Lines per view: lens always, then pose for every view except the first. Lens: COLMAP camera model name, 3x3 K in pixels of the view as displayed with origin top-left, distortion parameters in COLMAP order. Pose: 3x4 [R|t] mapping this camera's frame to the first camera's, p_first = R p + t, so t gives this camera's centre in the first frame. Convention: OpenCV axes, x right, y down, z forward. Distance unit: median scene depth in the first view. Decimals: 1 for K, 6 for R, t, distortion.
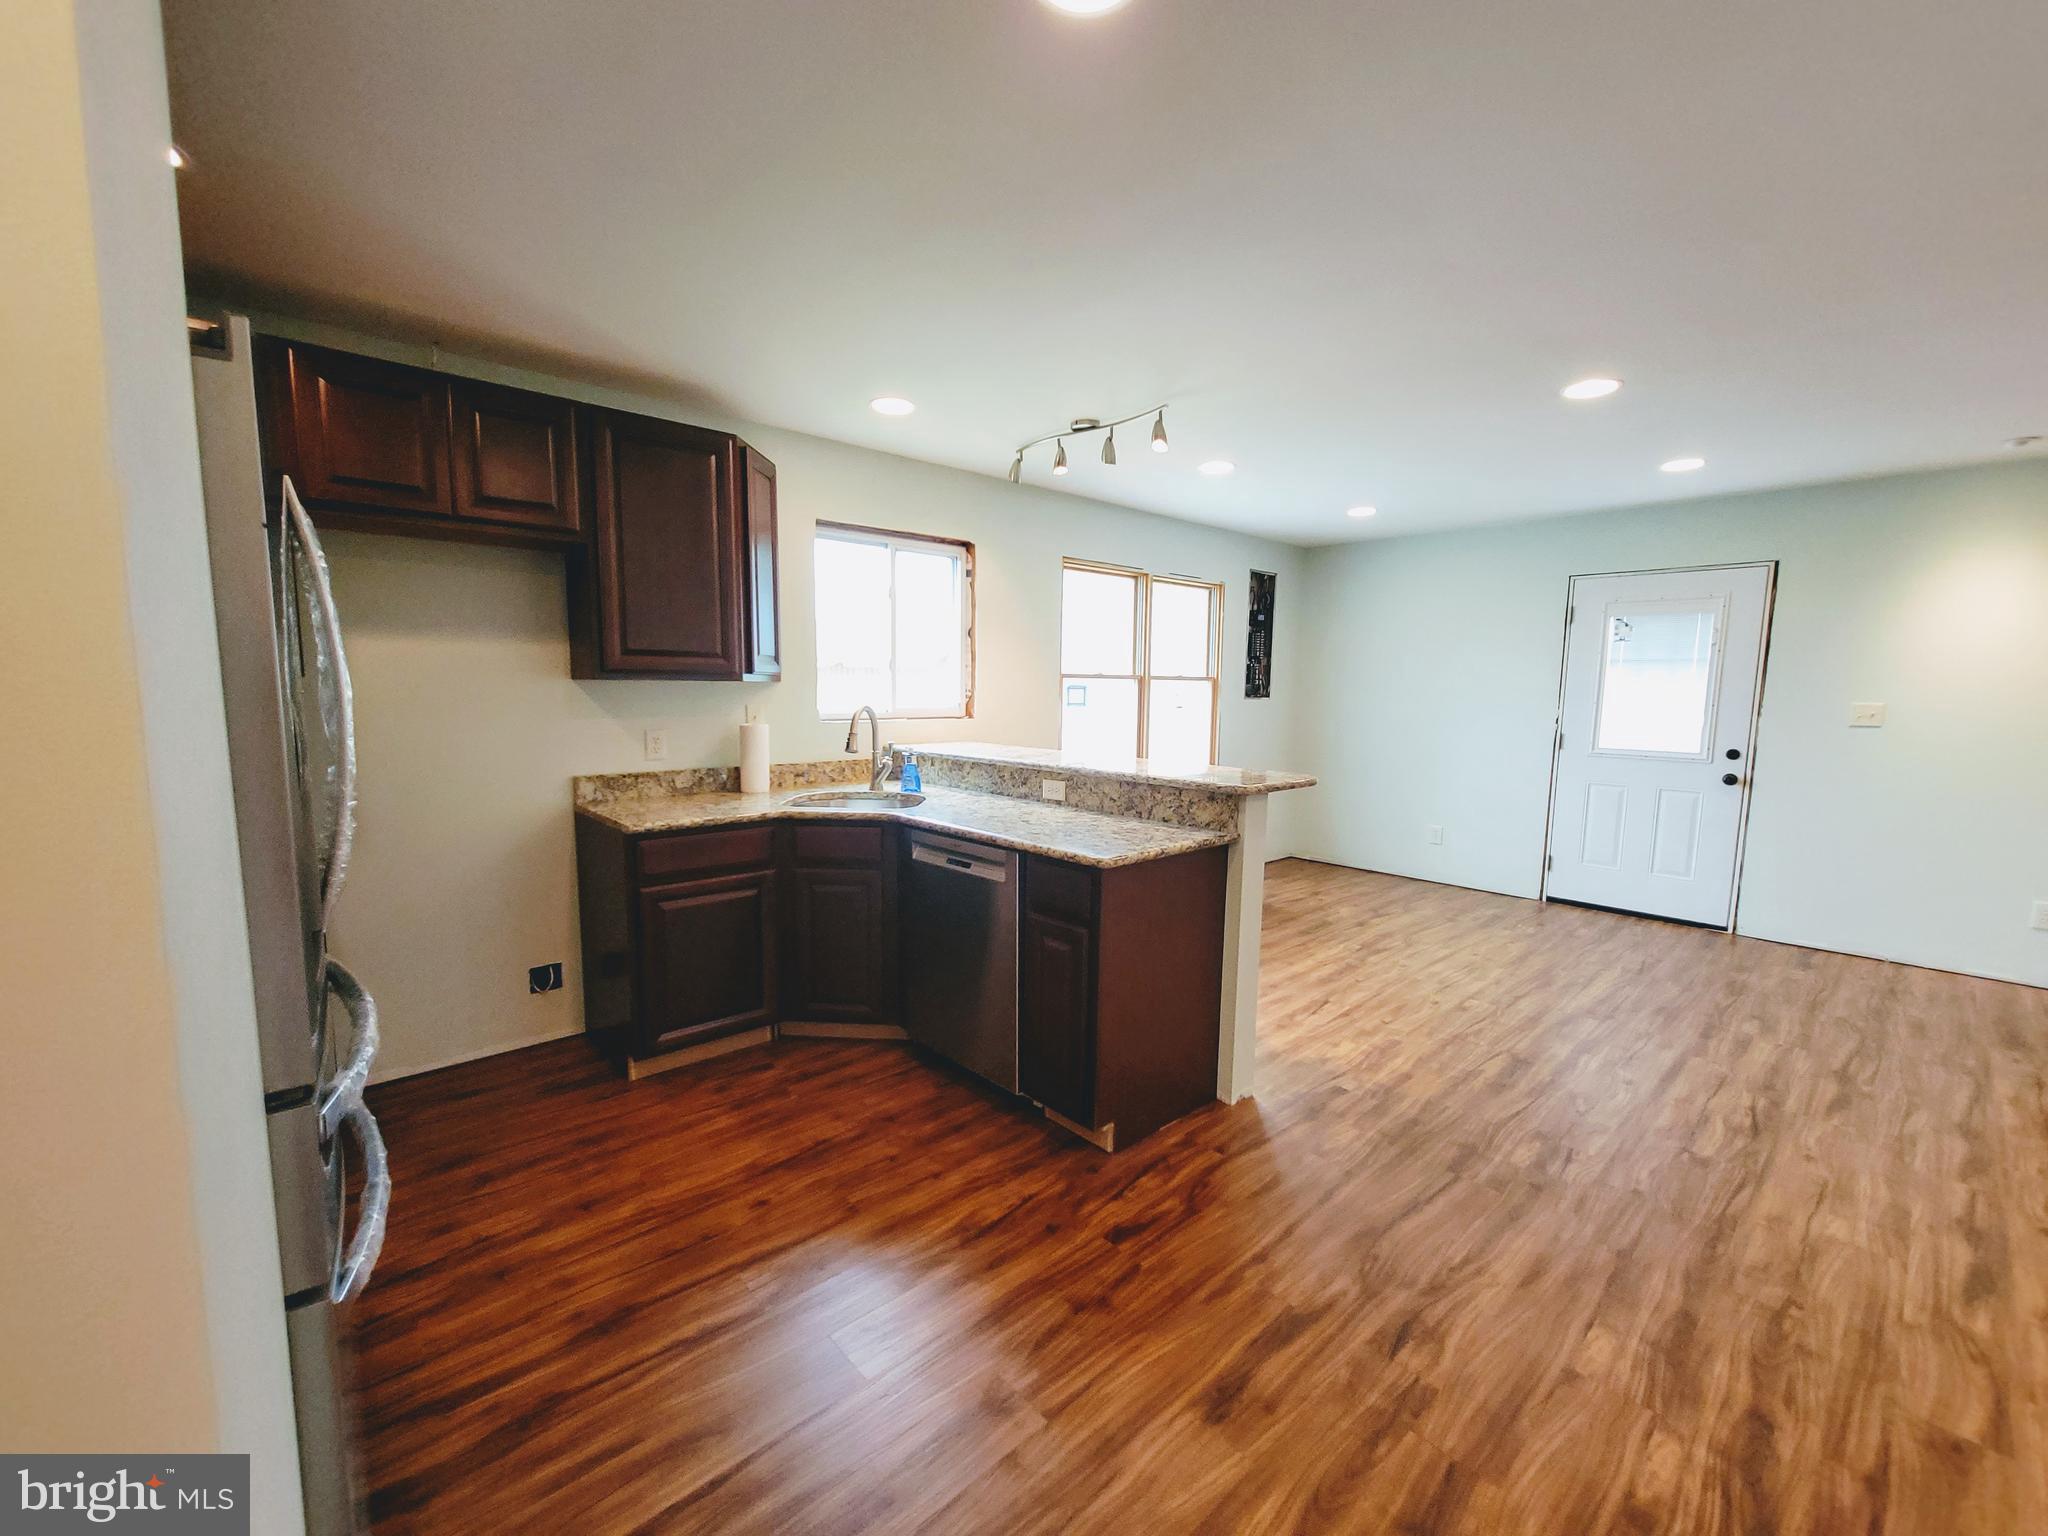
lens RADIAL K [[838.2, 0, 1019.3], [0, 838.2, 781.2], [0, 0, 1]] dist [-0.000284, -0.000306]
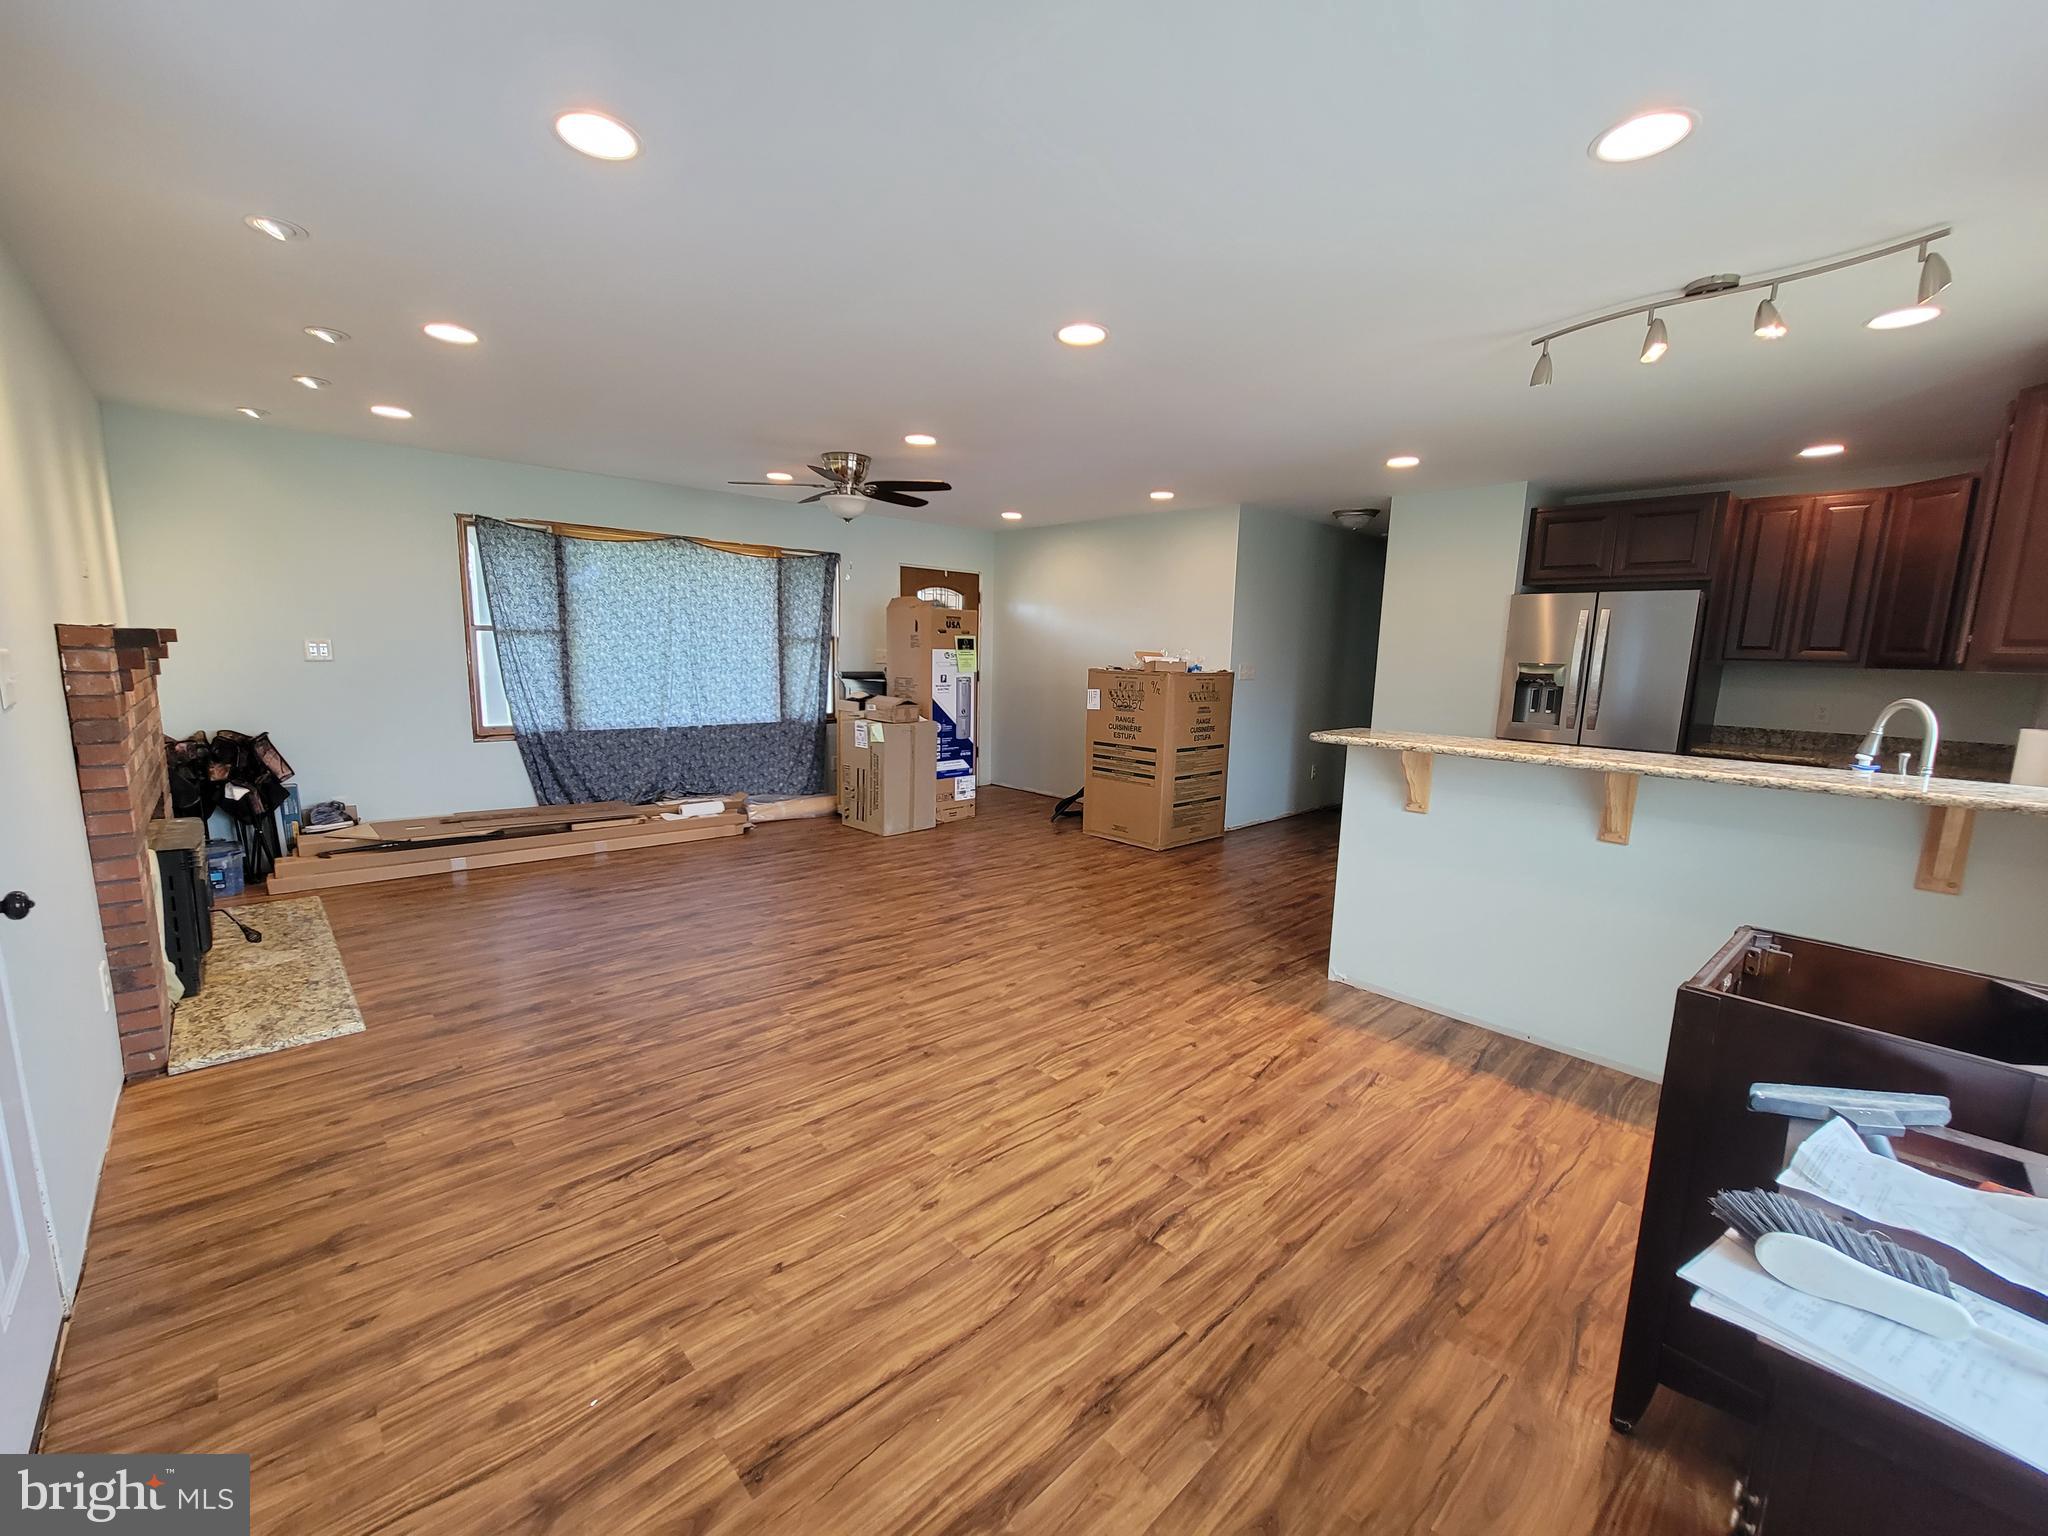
lens RADIAL K [[838.2, 0, 1019.3], [0, 838.2, 781.2], [0, 0, 1]] dist [-0.000284, -0.000306]
pose [[-0.999246, -0.032610, -0.021059, 0.676615], [-0.037102, 0.961867, 0.270989, -0.208203], [0.011419, 0.271567, -0.962352, 1.847049]]
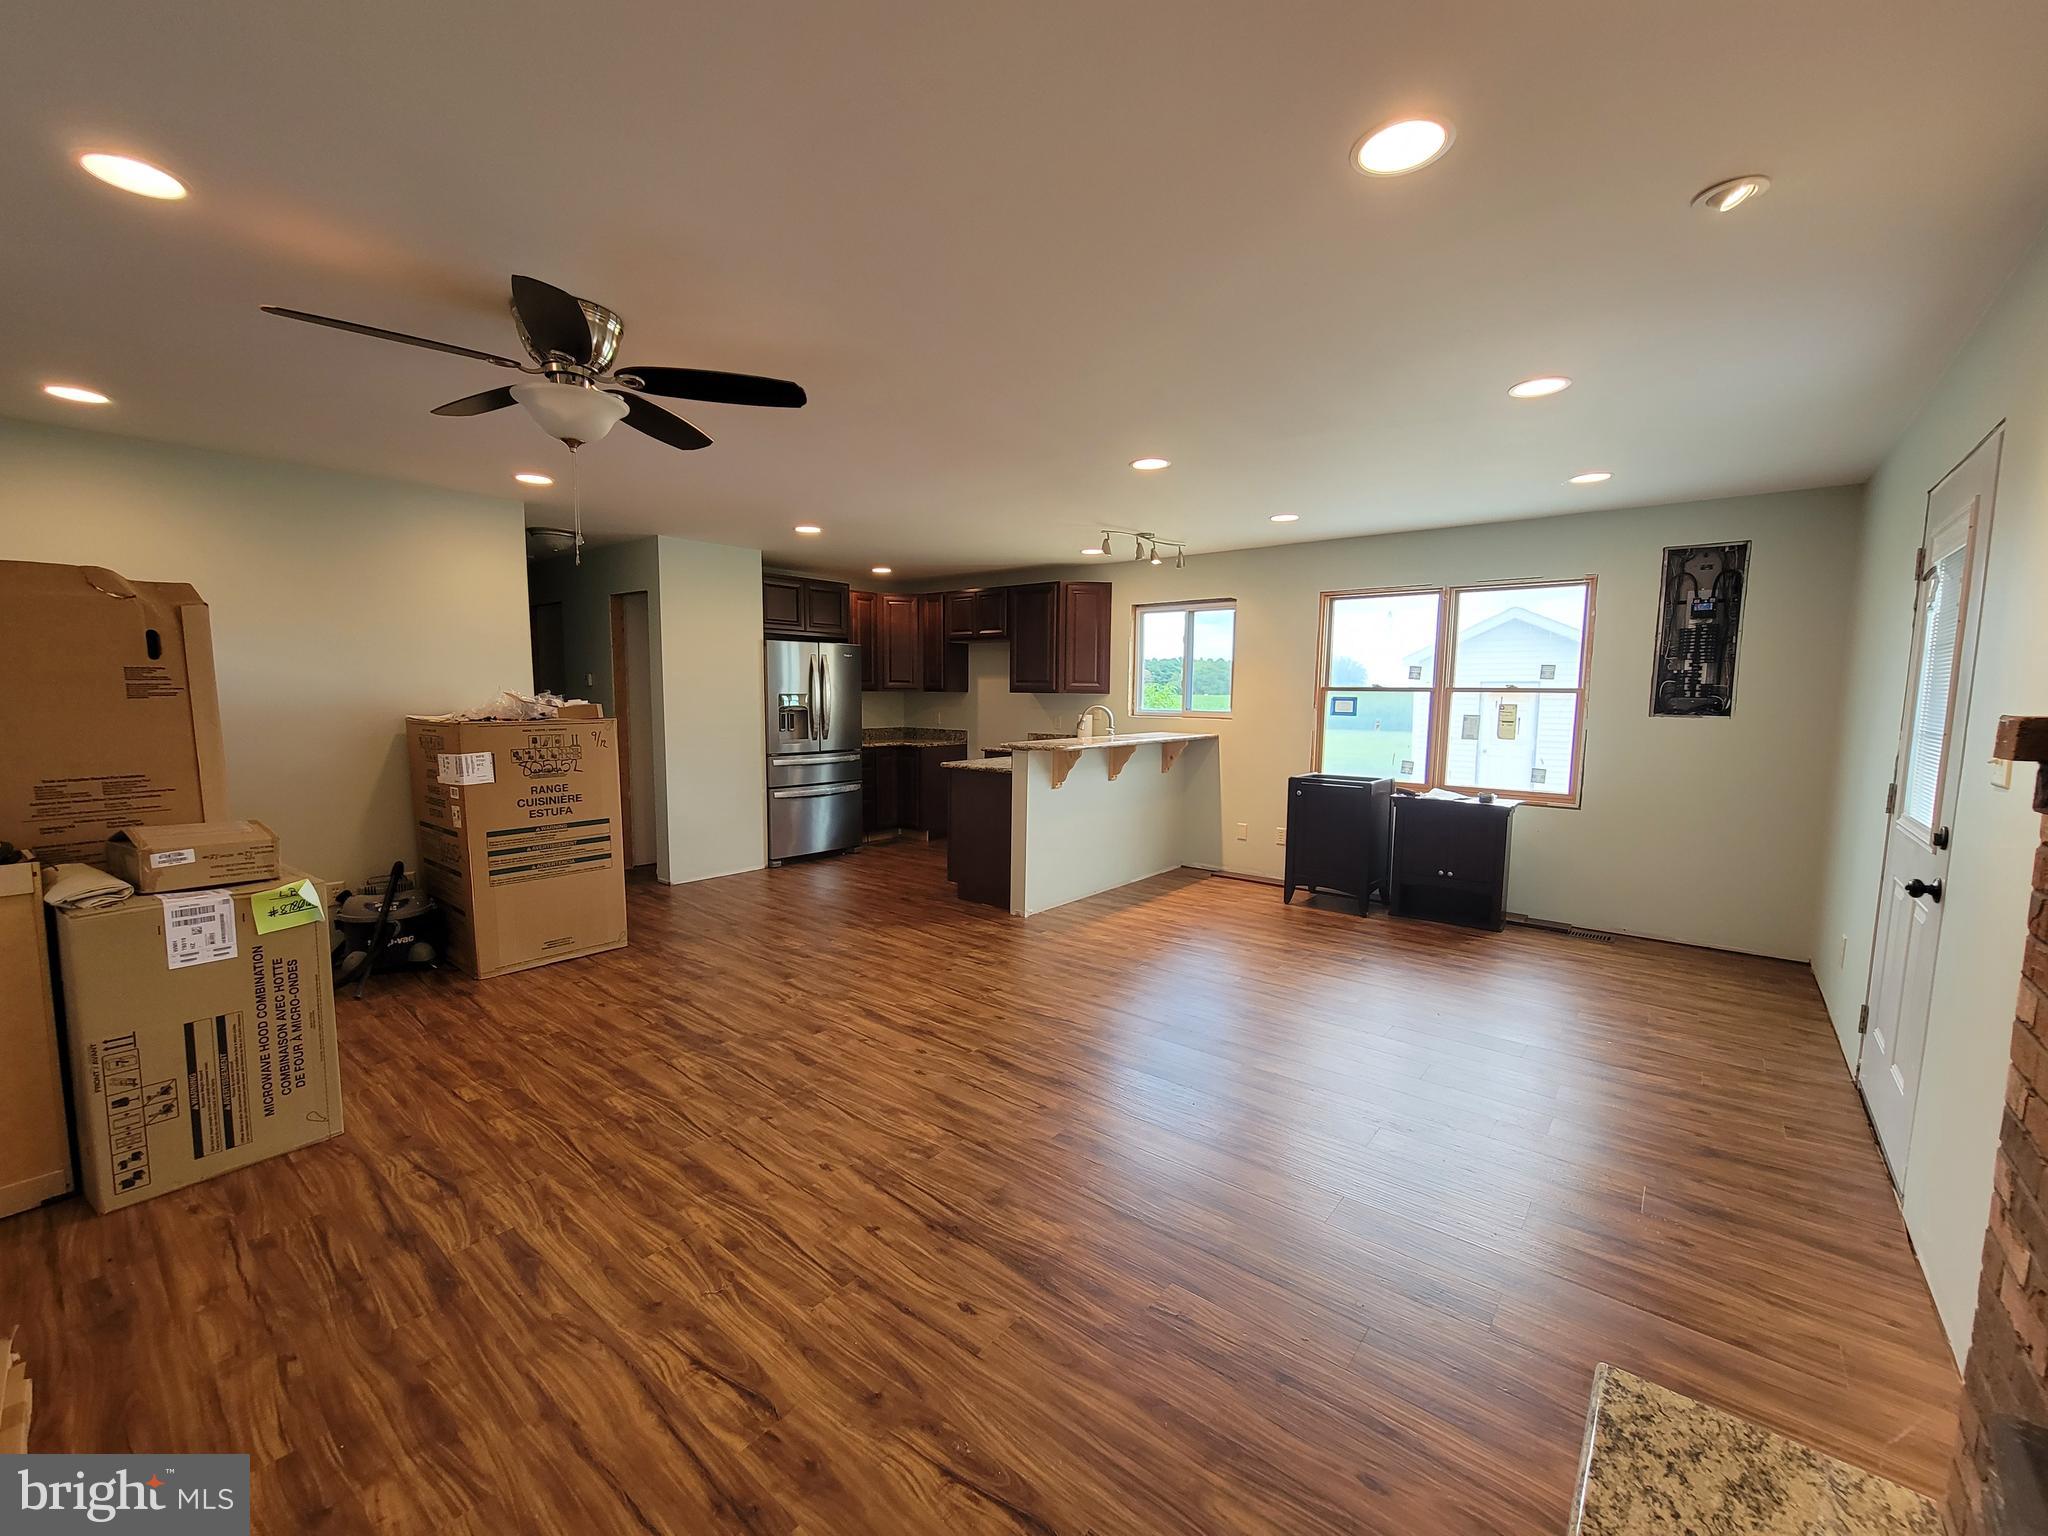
lens RADIAL K [[838.2, 0, 1019.3], [0, 838.2, 781.2], [0, 0, 1]] dist [-0.000284, -0.000306]
pose [[0.146152, 0.096278, -0.984566, 1.770961], [-0.120698, 0.989553, 0.078849, -0.053979], [0.981871, 0.107311, 0.156246, 0.579980]]
